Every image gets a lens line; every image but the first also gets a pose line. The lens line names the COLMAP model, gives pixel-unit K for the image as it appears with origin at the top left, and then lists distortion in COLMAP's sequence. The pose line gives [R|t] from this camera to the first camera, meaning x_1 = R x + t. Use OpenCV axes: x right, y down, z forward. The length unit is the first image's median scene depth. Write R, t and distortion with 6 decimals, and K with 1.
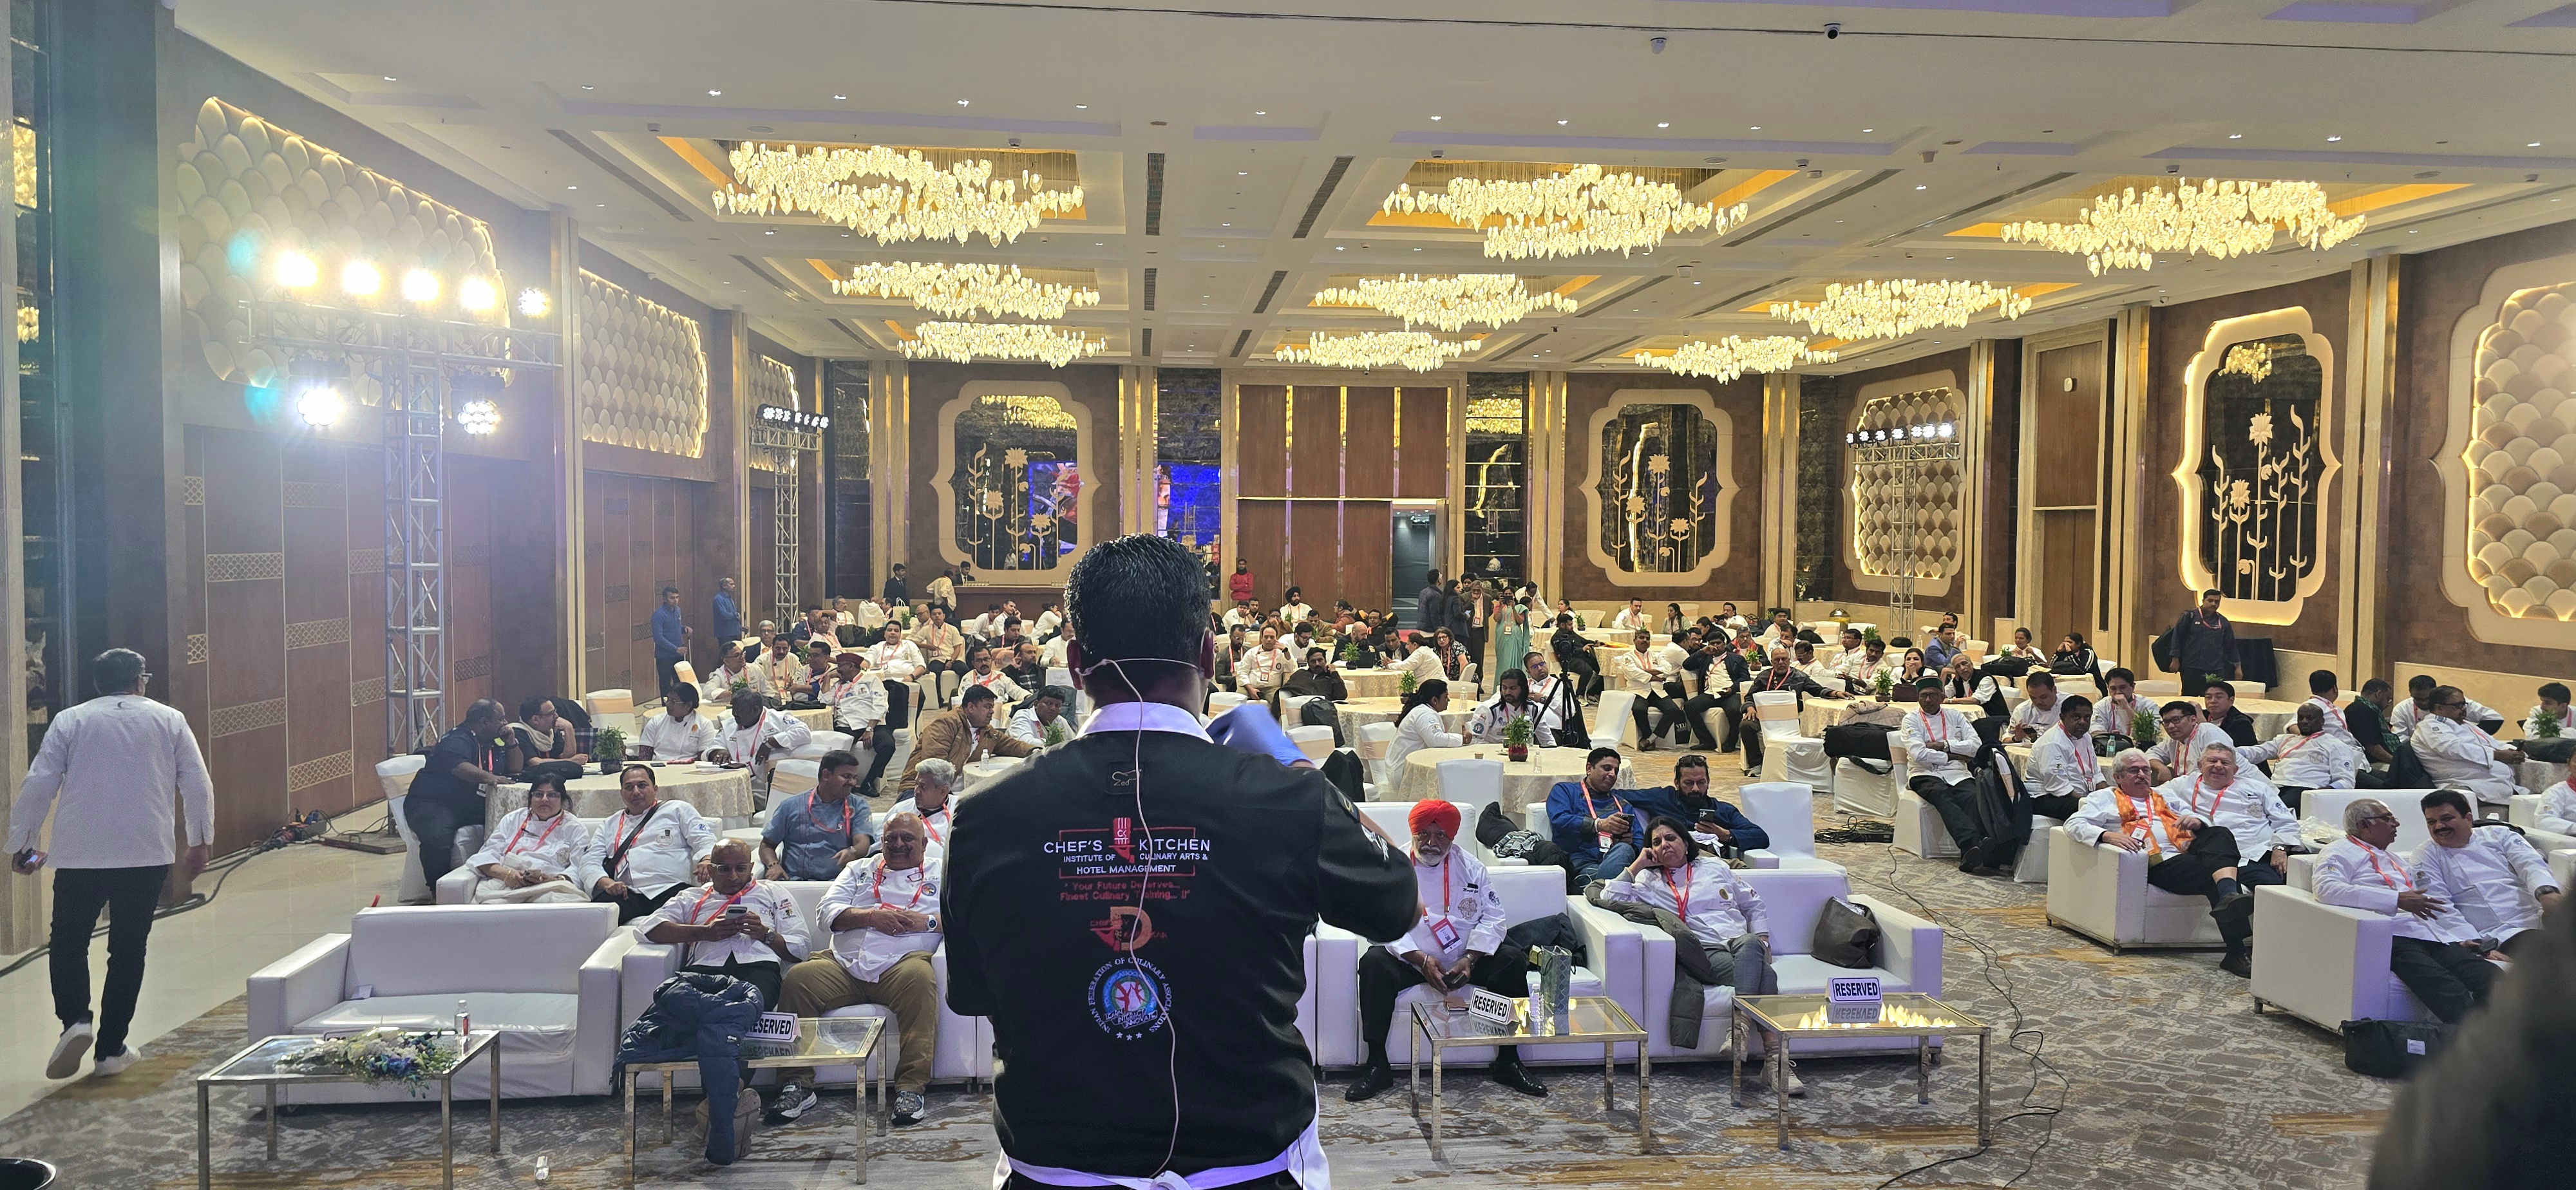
lens RADIAL K [[1757.2, 0, 1288.0], [0, 1757.2, 595.0], [0, 0, 1]] dist [0.023219, -0.002629]
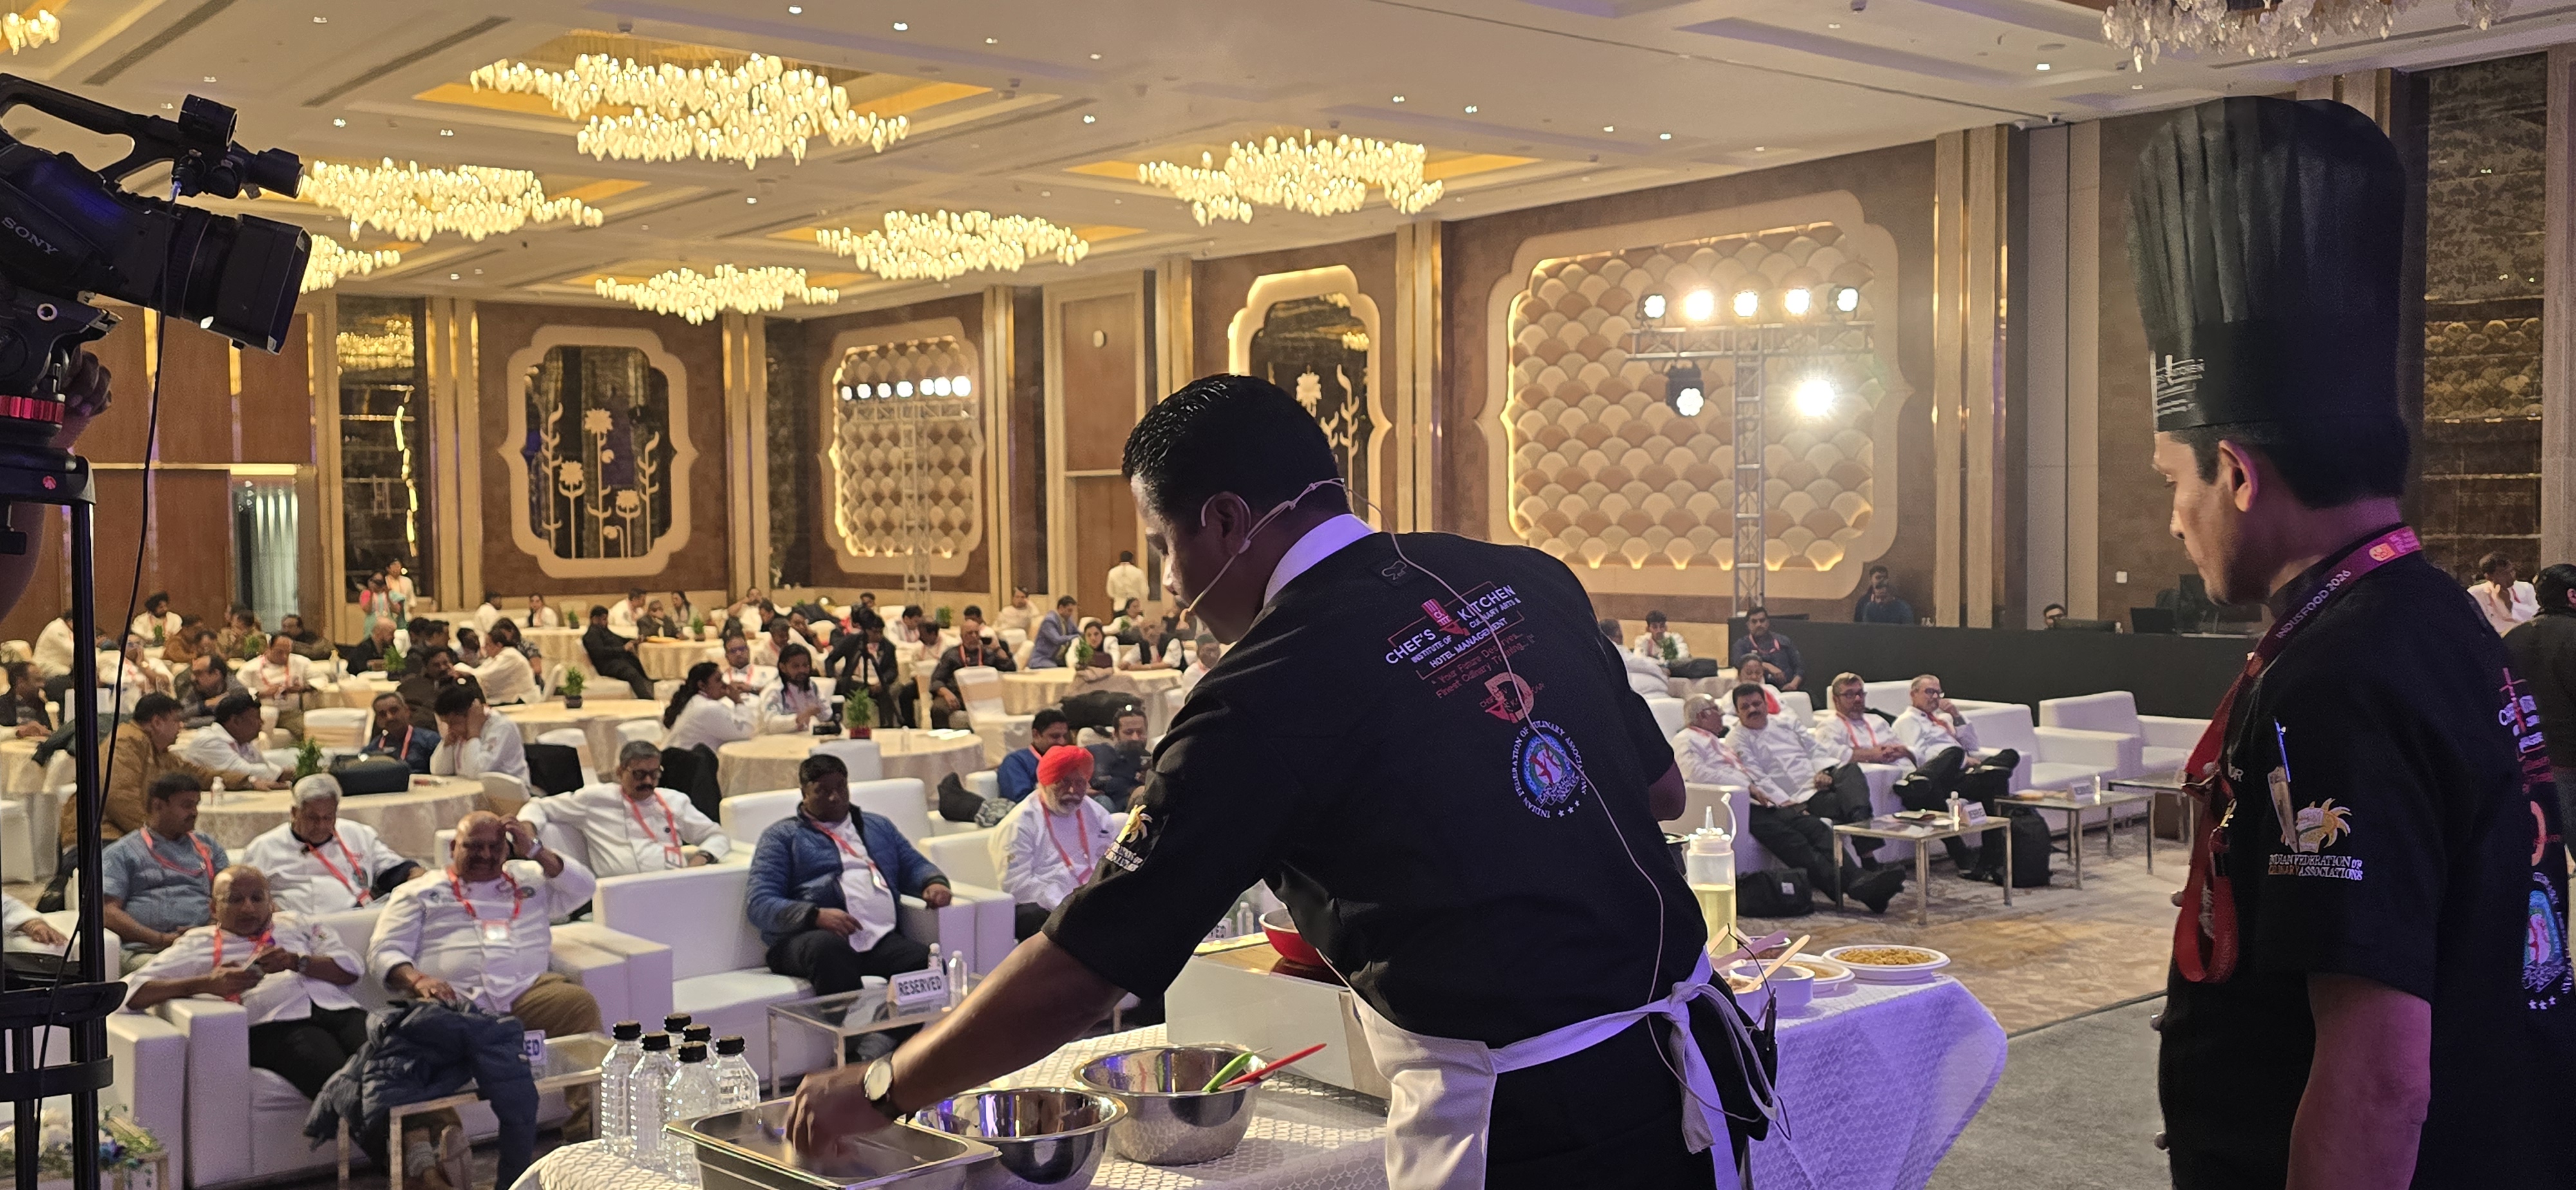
lens RADIAL K [[2230.3, 0, 1288.0], [0, 2230.3, 595.0], [0, 0, 1]] dist [0.229319, -0.358995]
pose [[0.827232, -0.038040, 0.560572, -0.158562], [0.039481, 0.999175, 0.009542, 0.008530], [-0.560472, 0.014238, 0.828051, -0.026695]]
